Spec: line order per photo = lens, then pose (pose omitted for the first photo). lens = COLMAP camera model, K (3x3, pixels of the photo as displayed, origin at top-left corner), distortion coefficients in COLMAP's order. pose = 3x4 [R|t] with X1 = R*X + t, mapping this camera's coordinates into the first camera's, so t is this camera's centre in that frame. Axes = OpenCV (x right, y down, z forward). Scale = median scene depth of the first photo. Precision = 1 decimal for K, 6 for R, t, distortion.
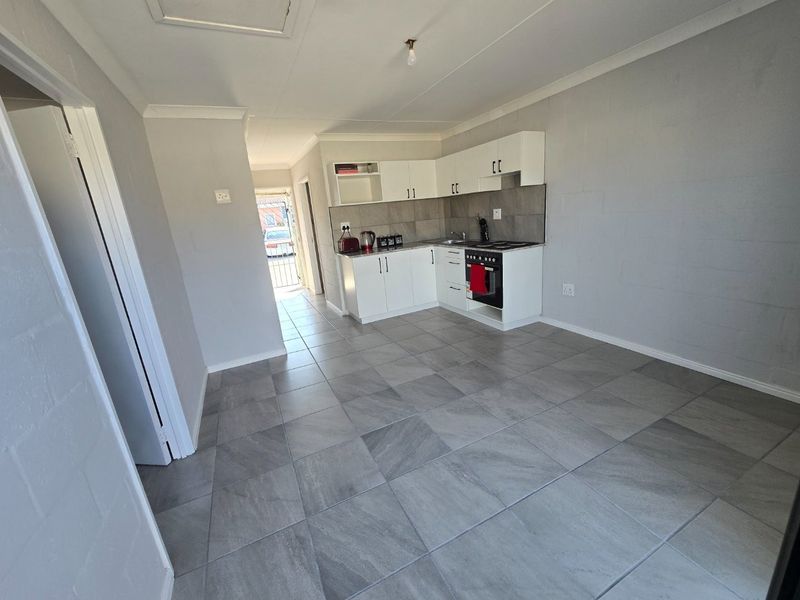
lens RADIAL K [[327.3, 0, 395.1], [0, 327.3, 295.9], [0, 0, 1]] dist [-0.004311, 0.000163]
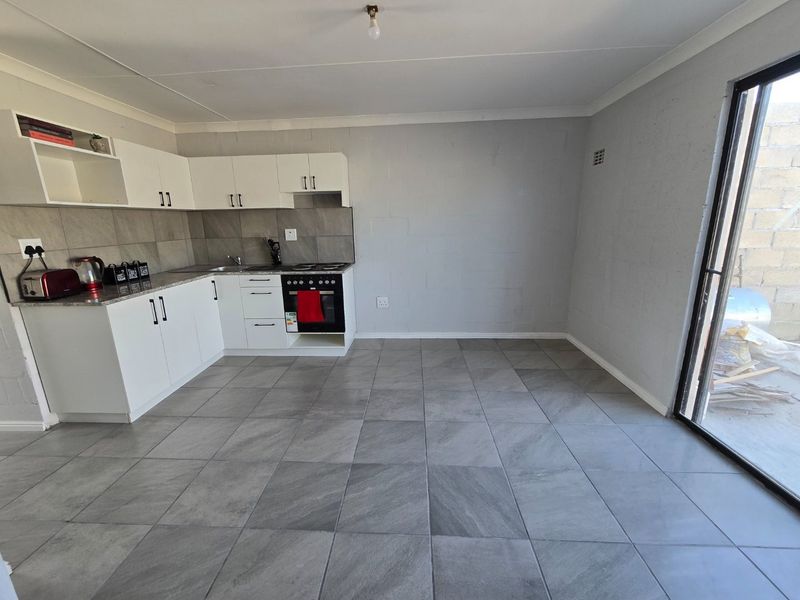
lens RADIAL K [[327.3, 0, 394.7], [0, 327.3, 296.8], [0, 0, 1]] dist [-0.004311, 0.000163]
pose [[0.482334, -0.119603, 0.867784, -0.381108], [0.198543, 0.979781, 0.024684, -0.051980], [-0.853191, 0.160386, 0.496329, 0.363710]]
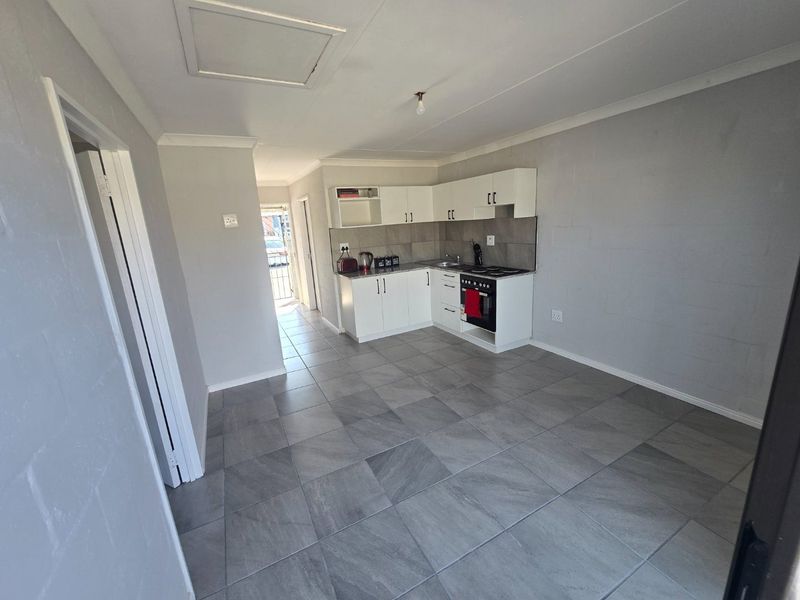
lens RADIAL K [[327.3, 0, 396.7], [0, 327.3, 297.0], [0, 0, 1]] dist [-0.004311, 0.000163]
pose [[0.998873, 0.021302, 0.042406, -0.033511], [-0.020159, 0.999427, -0.027198, -0.036874], [-0.042961, 0.026313, 0.998730, -0.037486]]
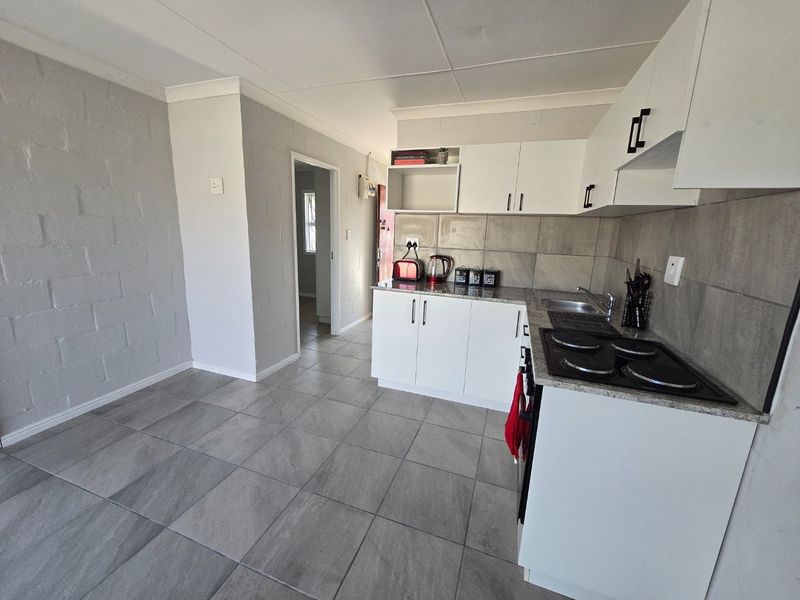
lens RADIAL K [[327.3, 0, 395.6], [0, 327.3, 296.5], [0, 0, 1]] dist [-0.004311, 0.000163]
pose [[0.692205, 0.258987, -0.673630, 0.379278], [-0.274669, 0.957689, 0.085954, -0.181314], [0.667390, 0.125527, 0.734053, 0.569590]]
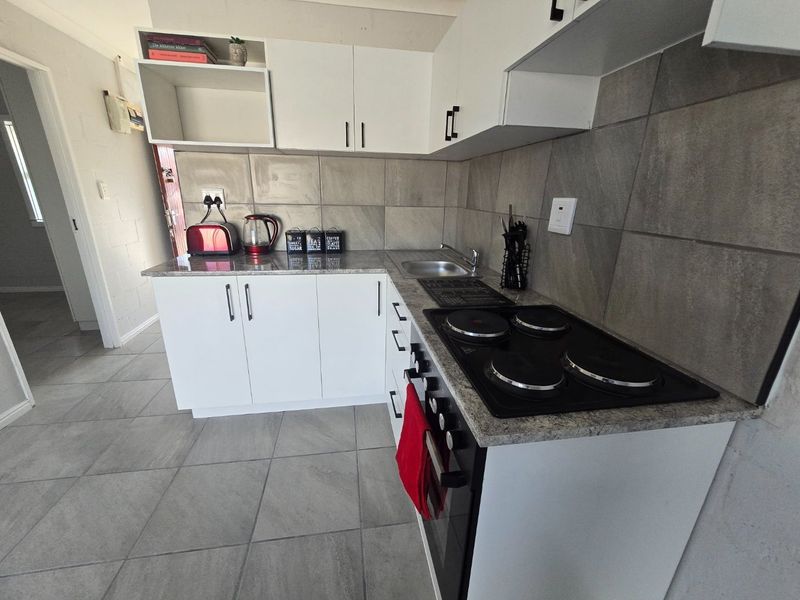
lens RADIAL K [[327.3, 0, 395.5], [0, 327.3, 297.3], [0, 0, 1]] dist [-0.004311, 0.000163]
pose [[0.951624, 0.194666, -0.237734, 0.273644], [-0.178628, 0.980023, 0.087452, -0.190144], [0.250008, -0.040755, 0.967386, 0.723827]]
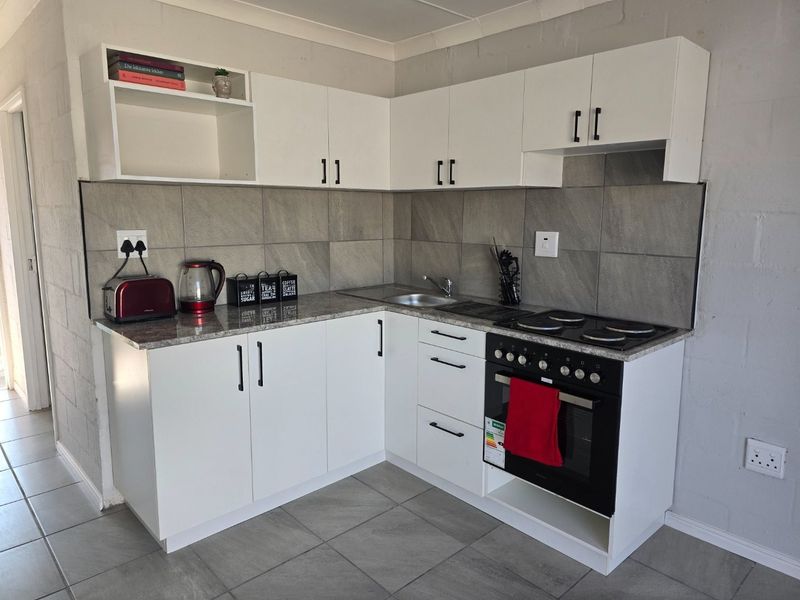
lens RADIAL K [[533.5, 0, 406.8], [0, 533.5, 291.1], [0, 0, 1]] dist [0.050035, -0.030311]
pose [[0.948198, 0.050203, 0.313688, -0.066286], [-0.013329, 0.992852, -0.118607, -0.119059], [-0.317400, 0.108282, 0.942089, 0.466173]]
